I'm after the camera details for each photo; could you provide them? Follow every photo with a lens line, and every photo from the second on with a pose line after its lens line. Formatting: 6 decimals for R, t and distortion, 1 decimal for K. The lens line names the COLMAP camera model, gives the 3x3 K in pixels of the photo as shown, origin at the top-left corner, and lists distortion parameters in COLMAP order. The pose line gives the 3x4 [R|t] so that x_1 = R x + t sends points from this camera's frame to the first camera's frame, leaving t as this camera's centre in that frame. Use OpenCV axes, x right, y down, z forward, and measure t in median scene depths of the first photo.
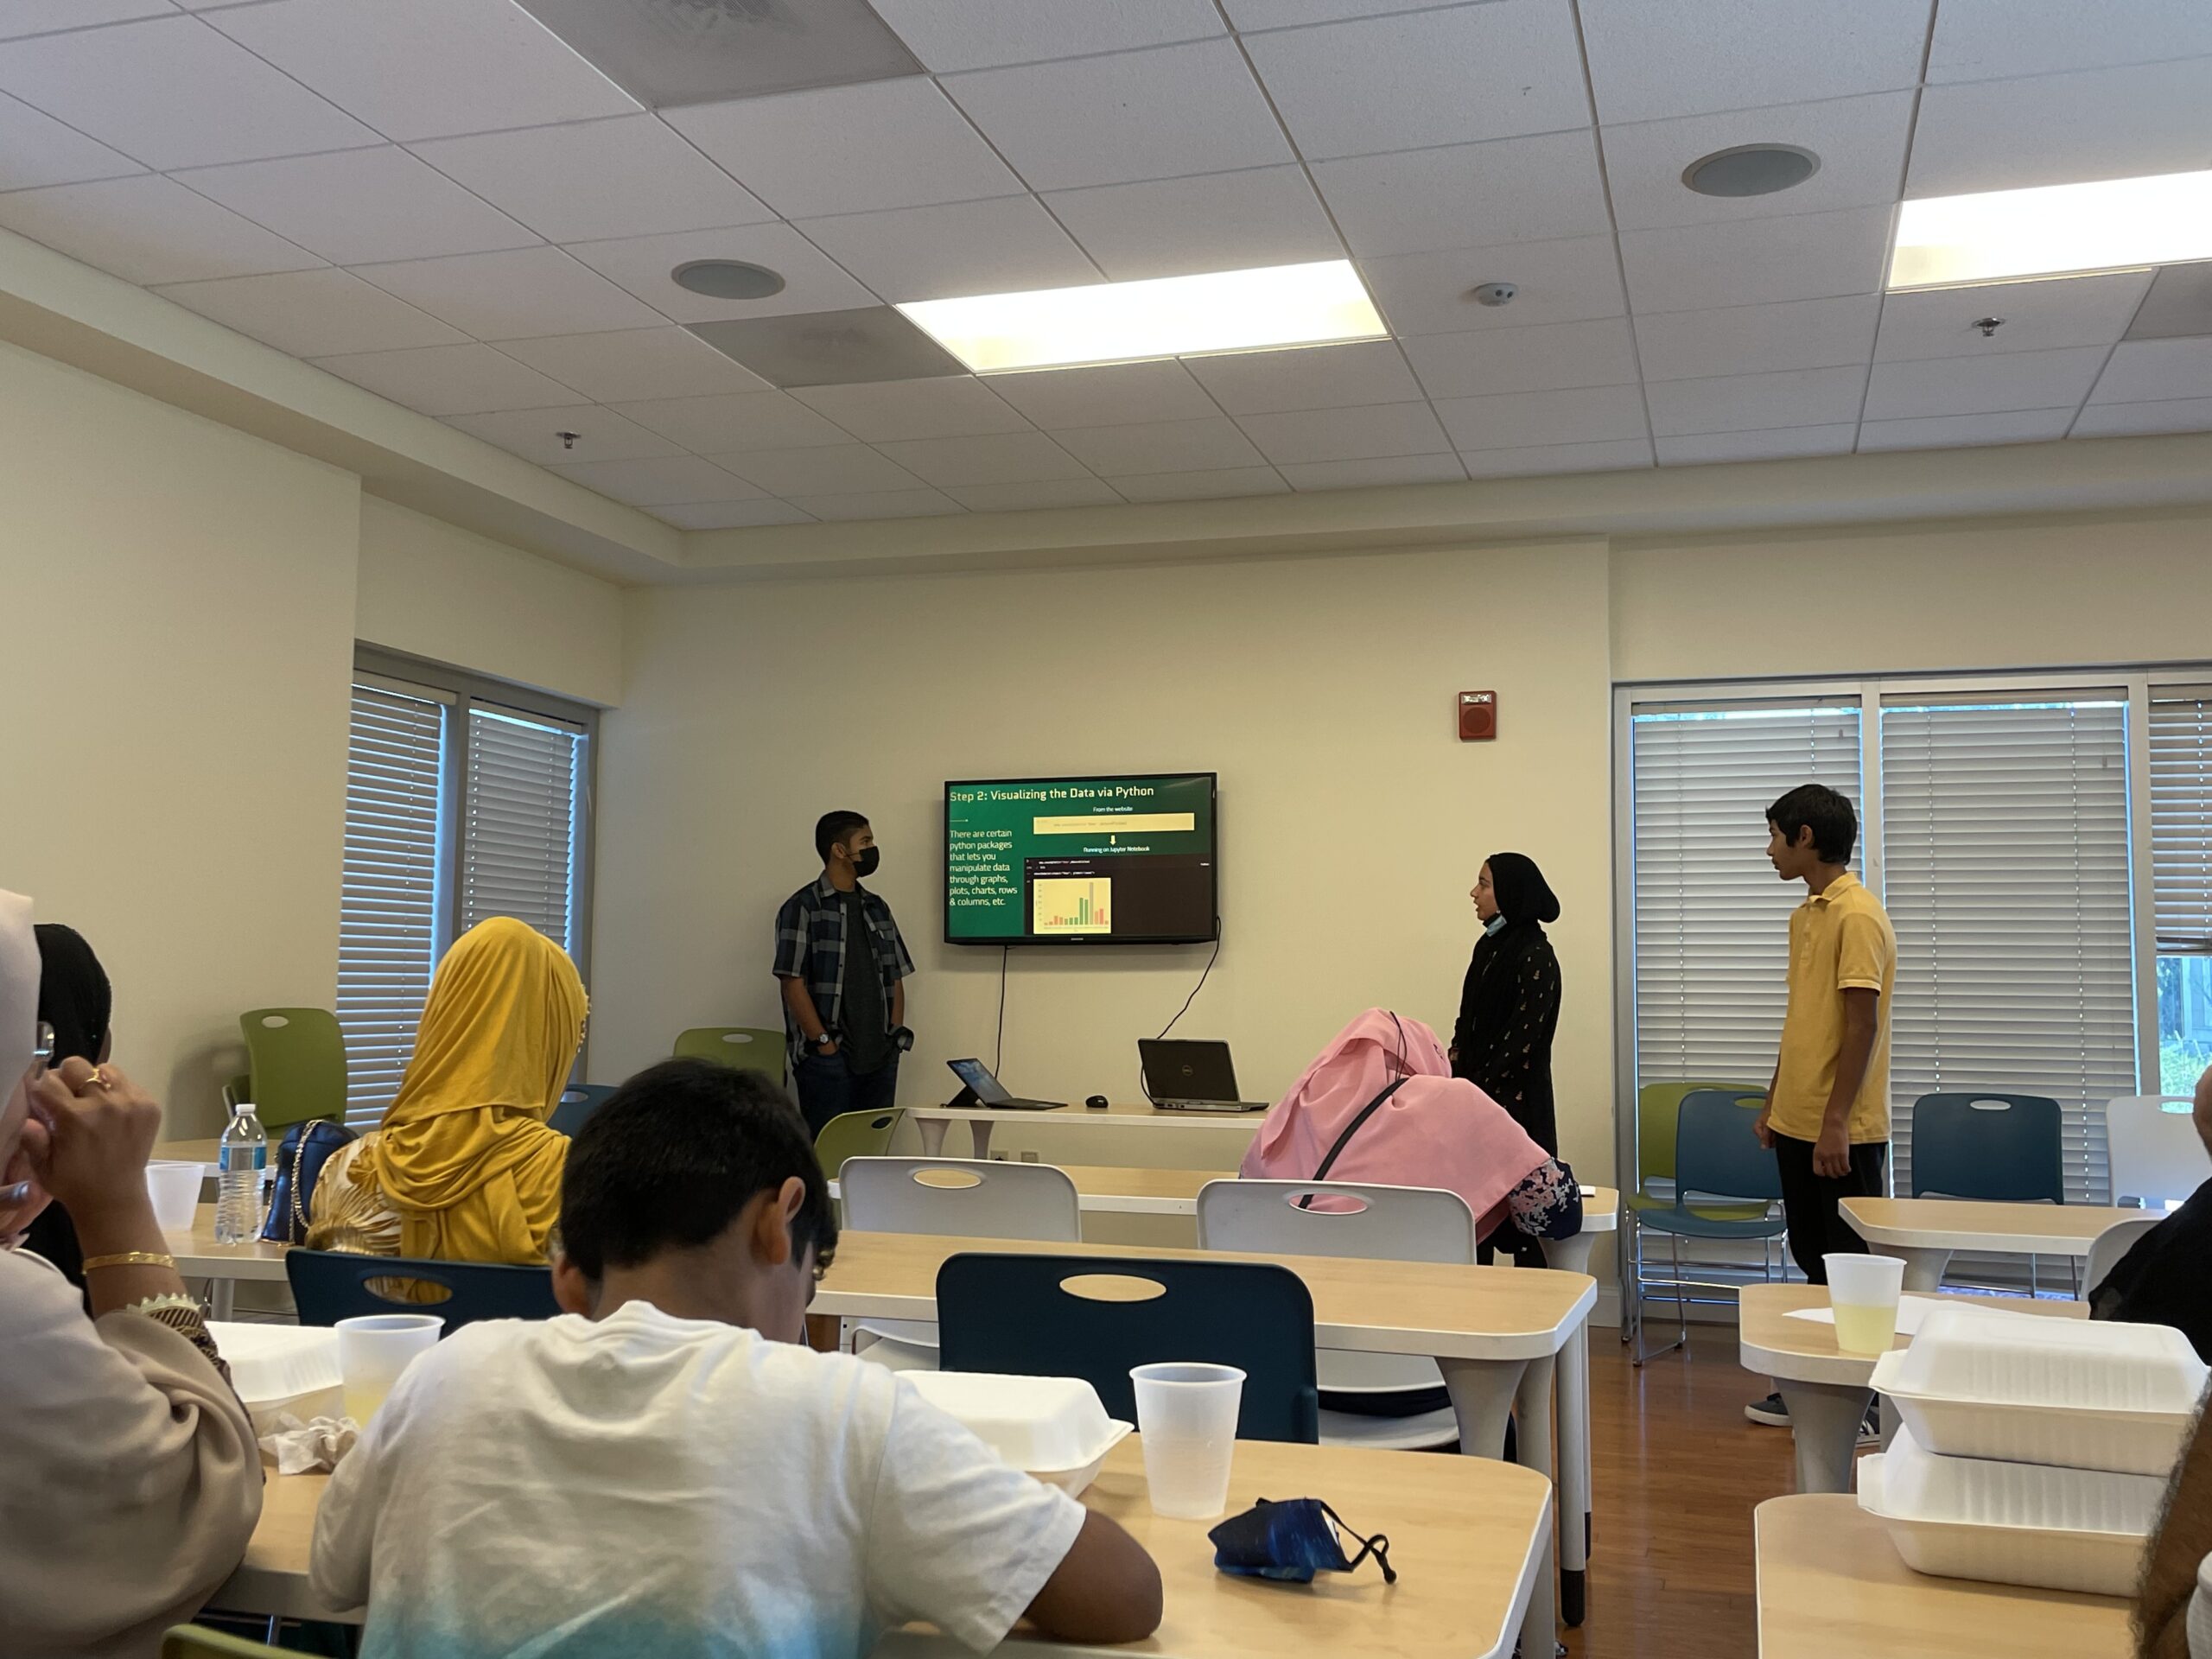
lens RADIAL K [[2055.0, 0, 1097.9], [0, 2055.0, 823.5], [0, 0, 1]] dist [0.150240, -0.246087]
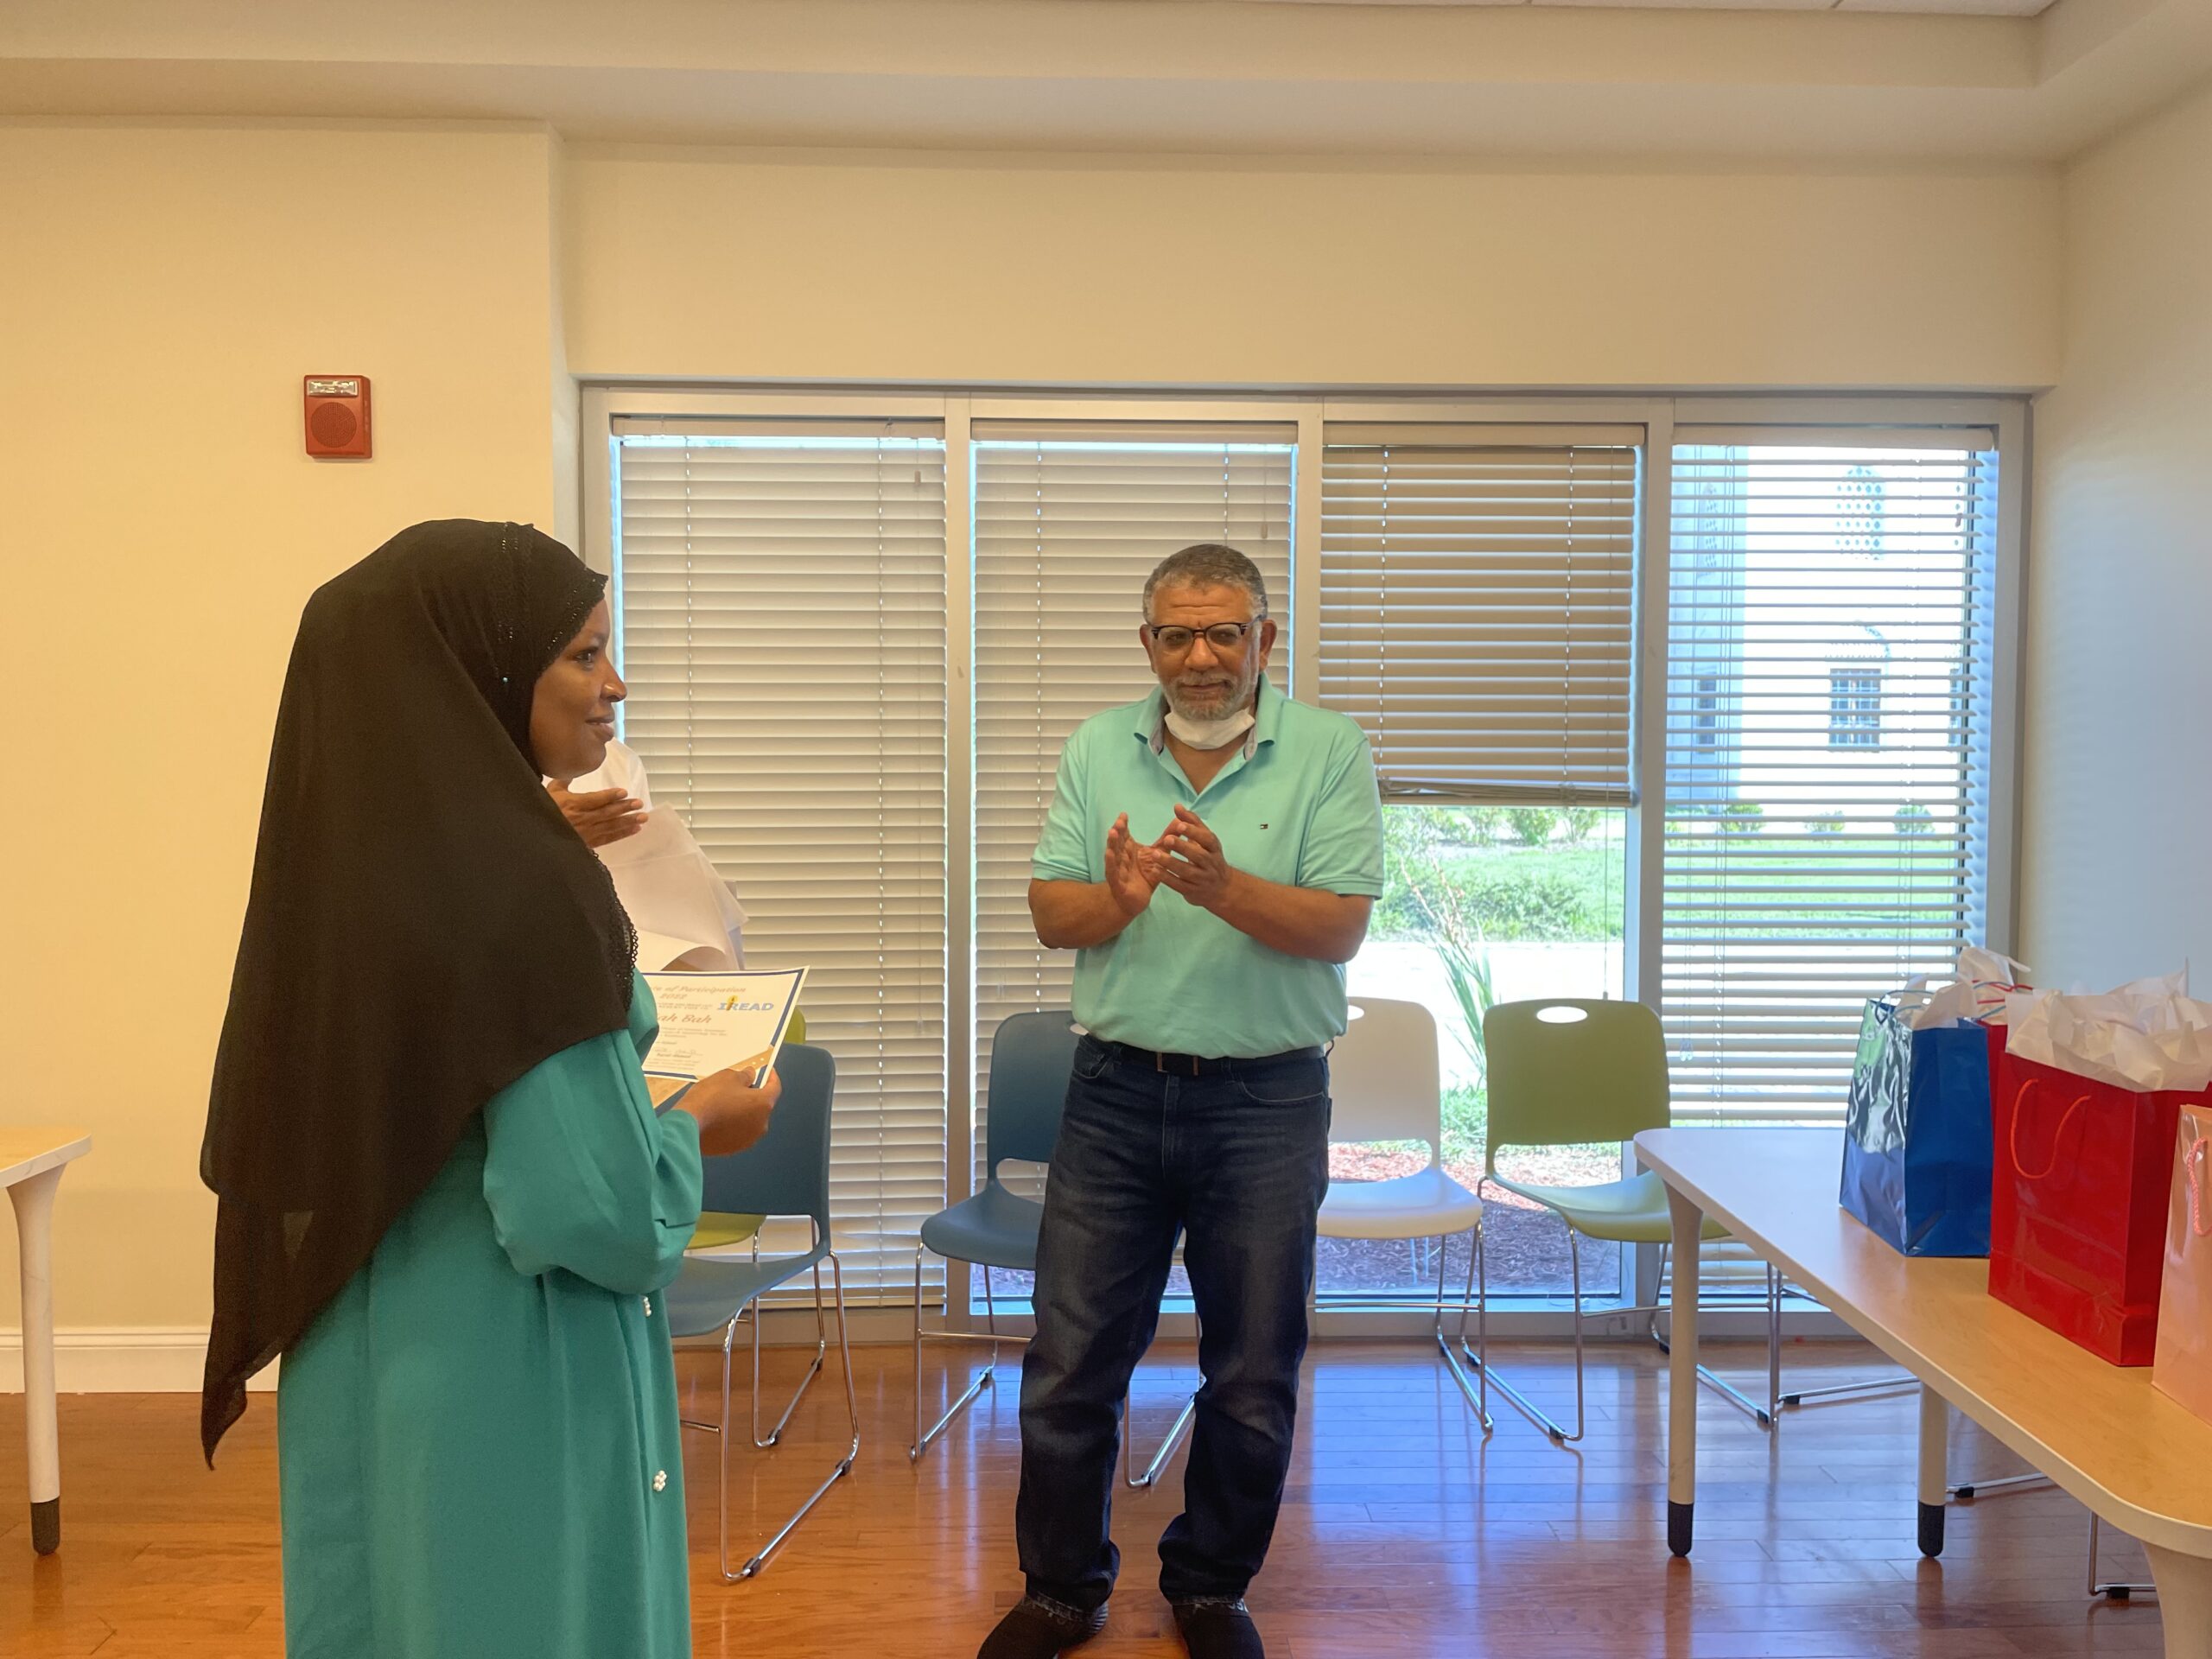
lens RADIAL K [[1718.8, 0, 1107.3], [0, 1718.8, 809.2], [0, 0, 1]] dist [0.107155, -0.144703]
pose [[0.940160, -0.025271, 0.339796, 0.221222], [-0.018948, 0.991825, 0.126188, -0.008357], [-0.340207, -0.125075, 0.931995, 0.446835]]
